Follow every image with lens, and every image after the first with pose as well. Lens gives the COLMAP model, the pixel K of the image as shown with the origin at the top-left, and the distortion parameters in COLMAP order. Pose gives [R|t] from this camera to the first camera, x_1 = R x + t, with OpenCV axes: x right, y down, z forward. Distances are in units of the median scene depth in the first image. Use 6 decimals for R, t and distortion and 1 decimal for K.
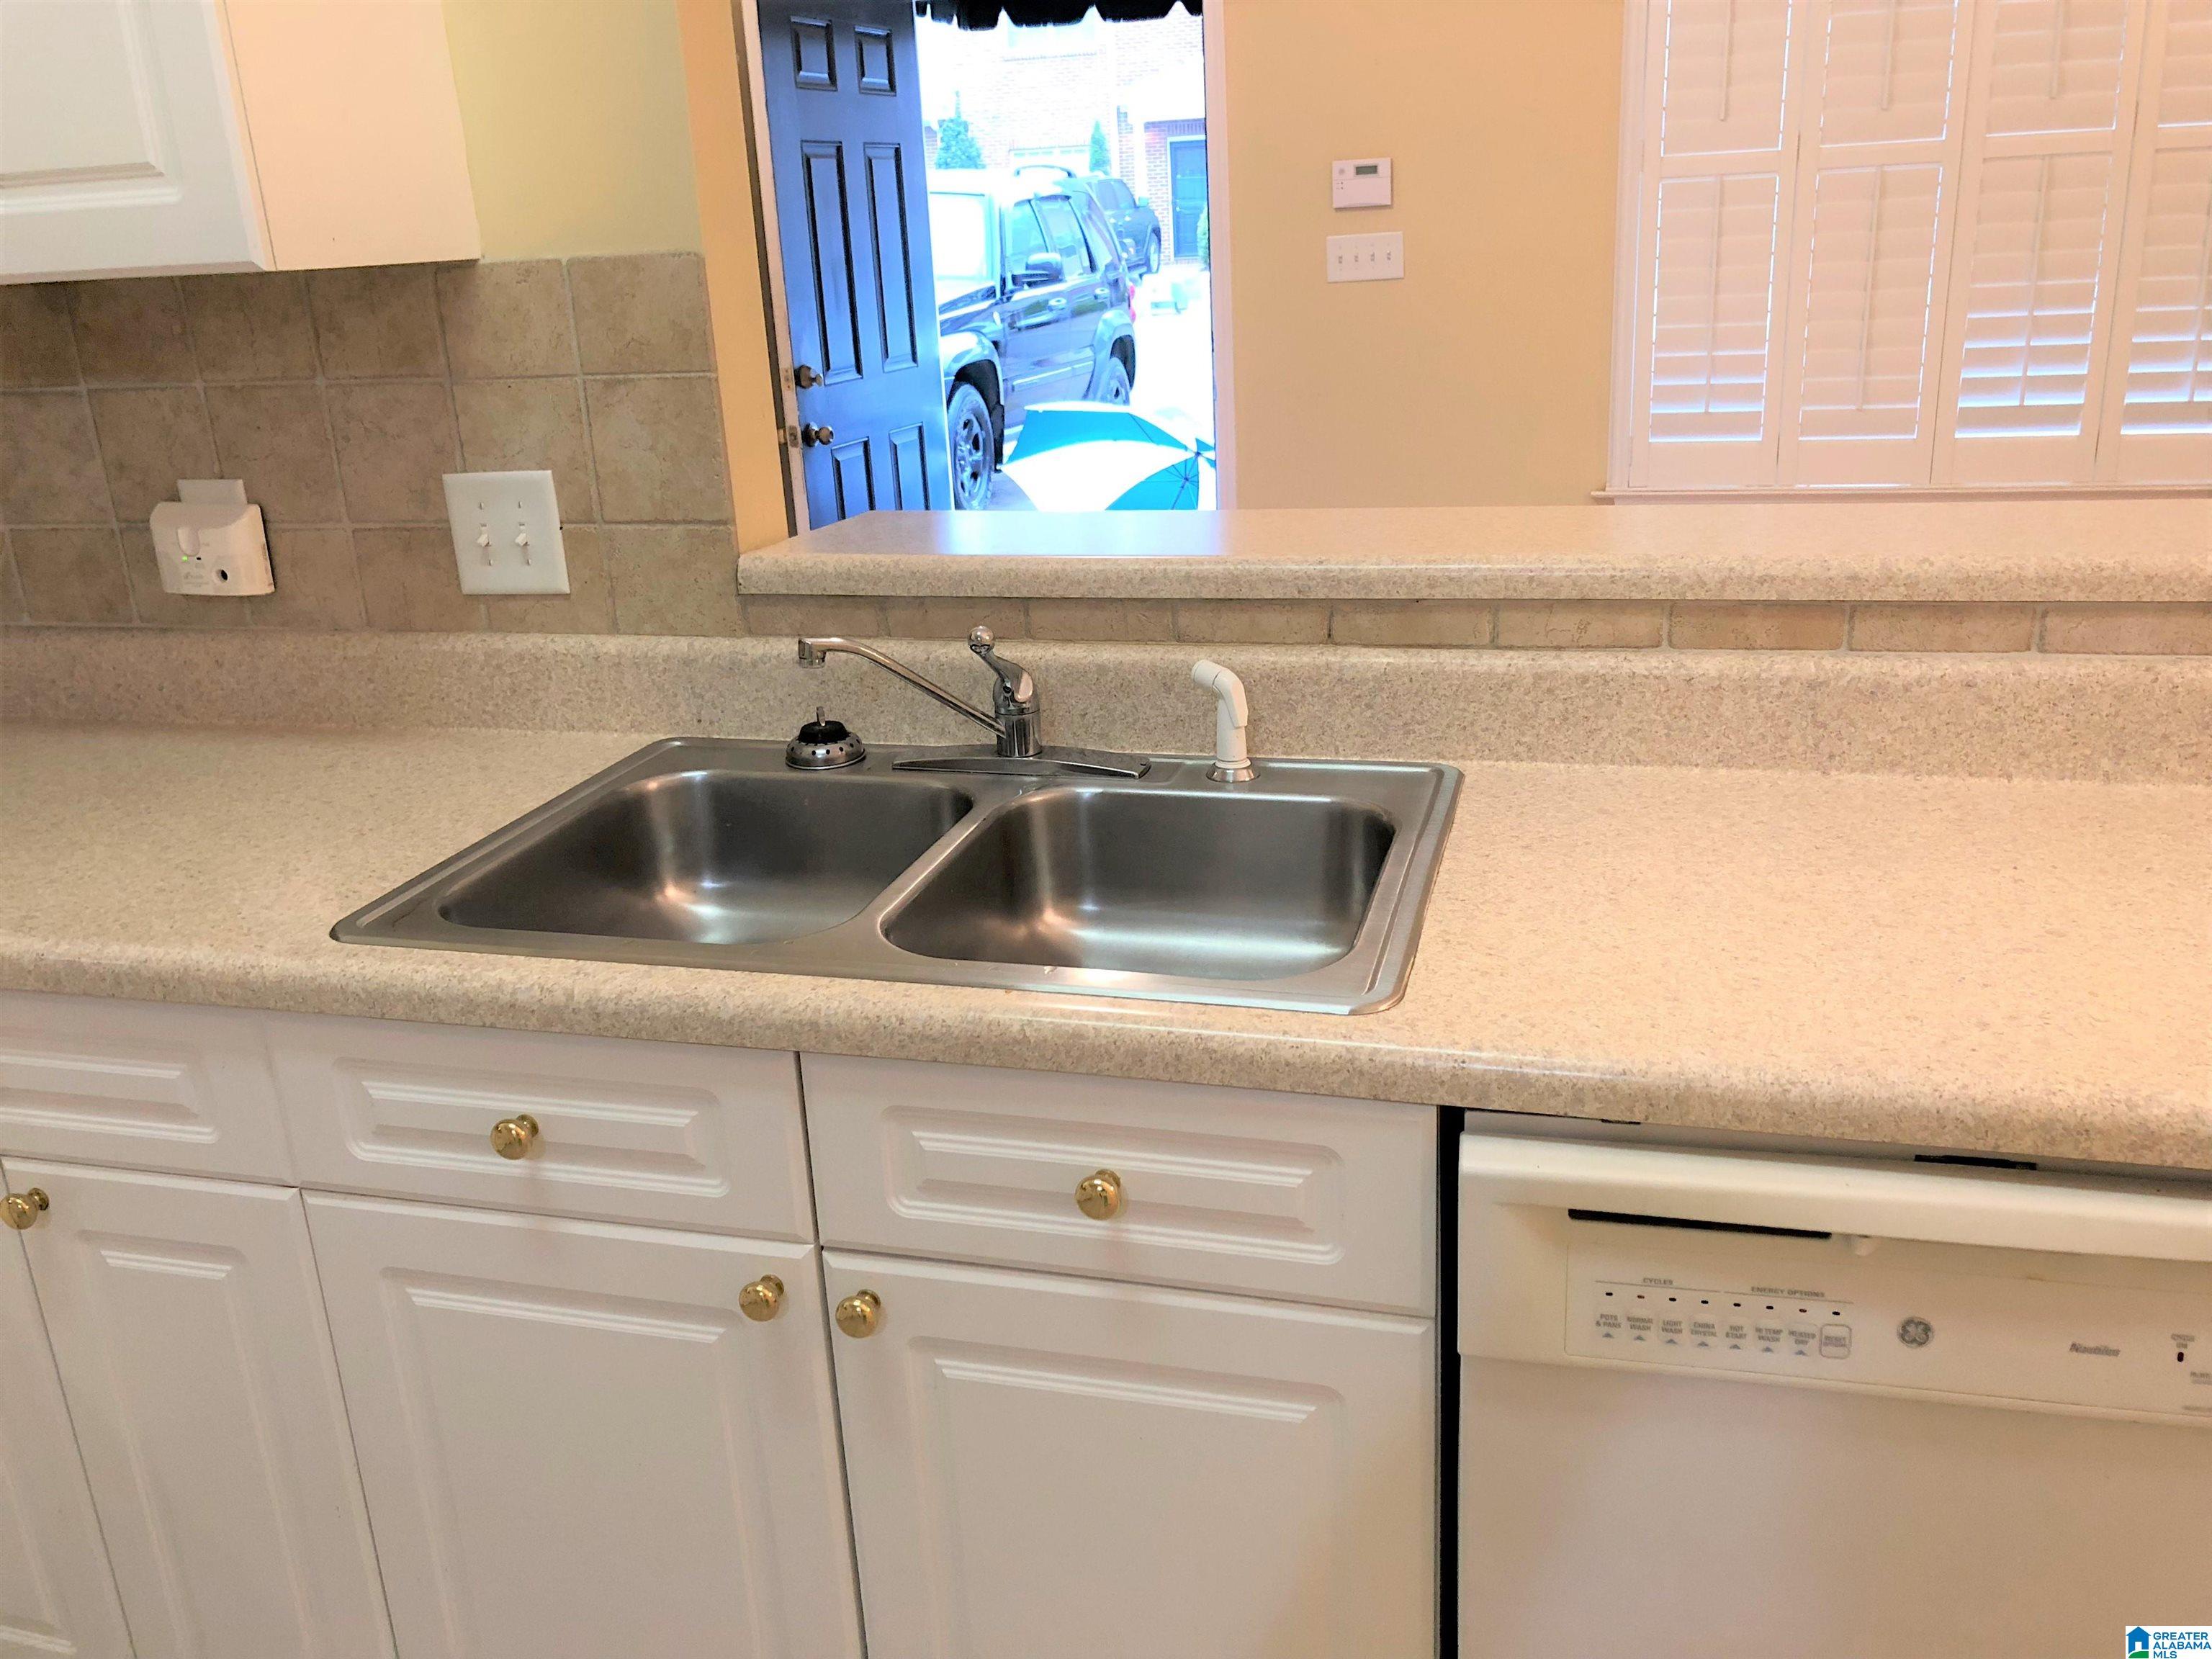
lens RADIAL K [[1784.7, 0, 1108.0], [0, 1784.7, 793.5], [0, 0, 1]] dist [0.039751, -0.047213]
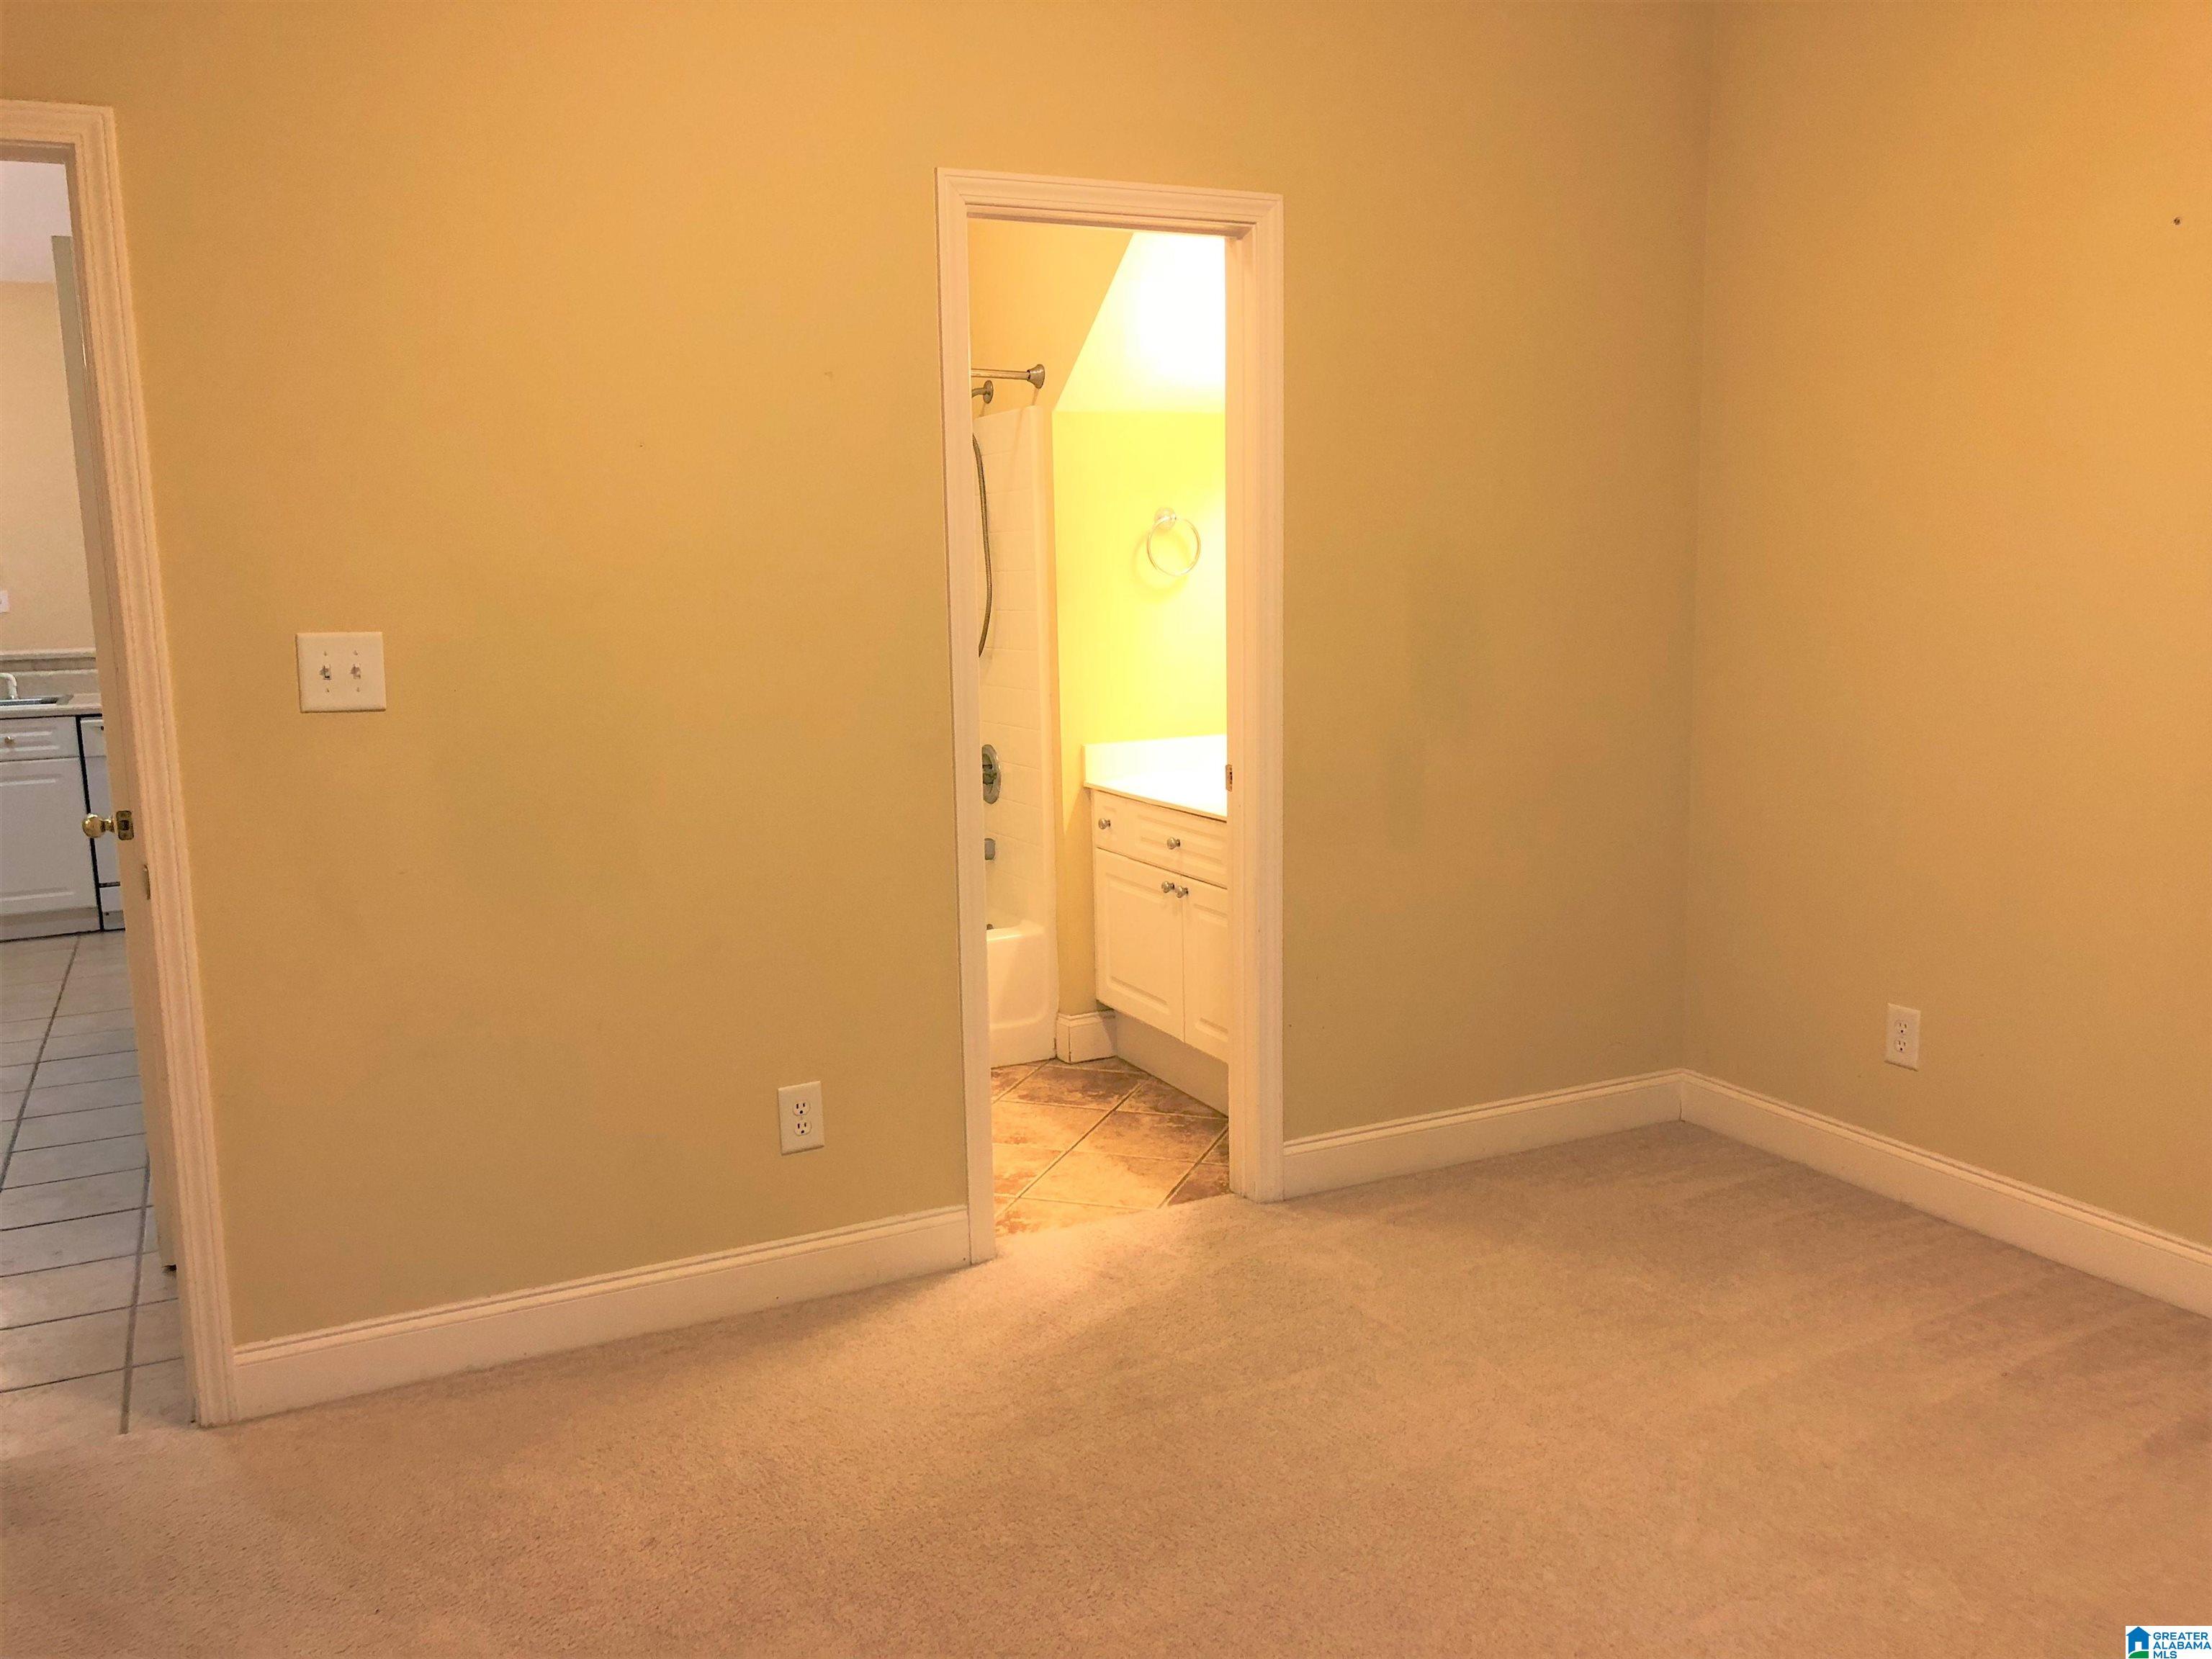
lens RADIAL K [[1784.7, 0, 1108.0], [0, 1784.7, 793.5], [0, 0, 1]] dist [0.039751, -0.047213]
pose [[0.740947, -0.058659, 0.668997, -0.913510], [0.186754, 0.974882, -0.121359, 1.260975], [-0.645074, 0.214859, 0.733290, -3.940558]]
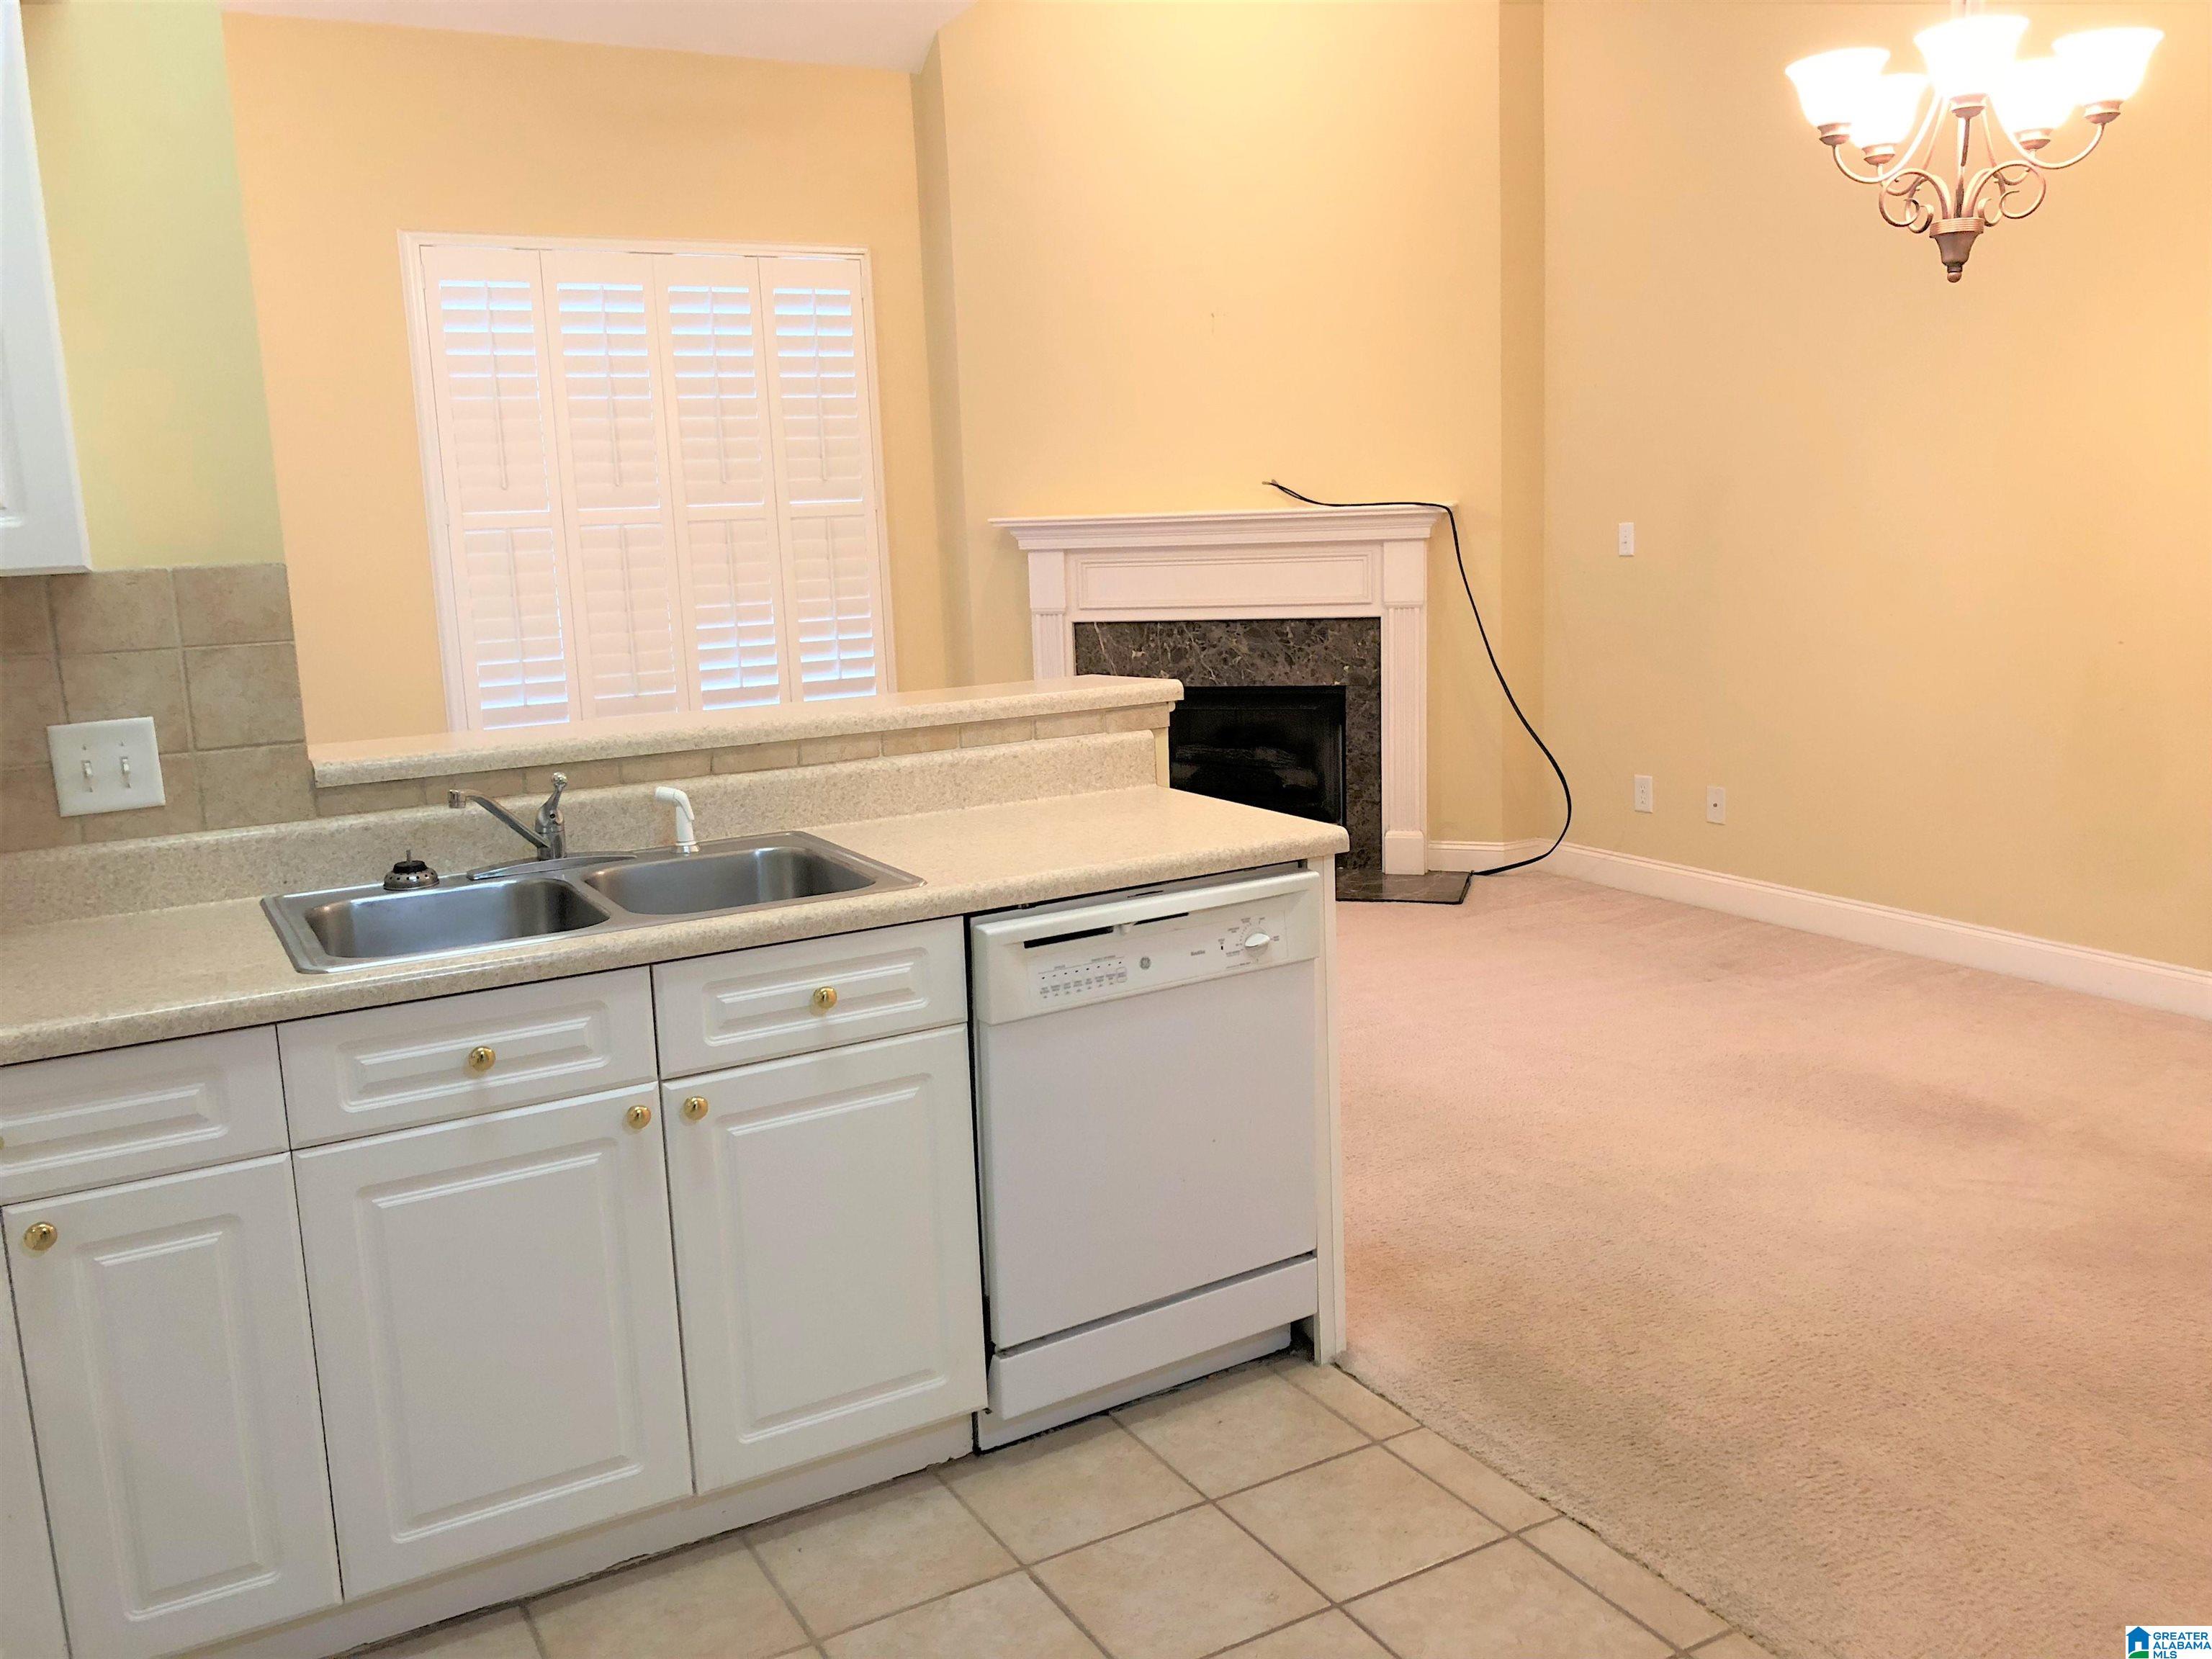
lens RADIAL K [[1803.7, 0, 1109.1], [0, 1803.7, 778.0], [0, 0, 1]] dist [-0.017866, 0.000844]
pose [[0.703301, -0.082730, 0.706062, -0.870829], [0.219502, 0.969946, -0.104995, 0.194811], [-0.676156, 0.228825, 0.700323, -0.513771]]
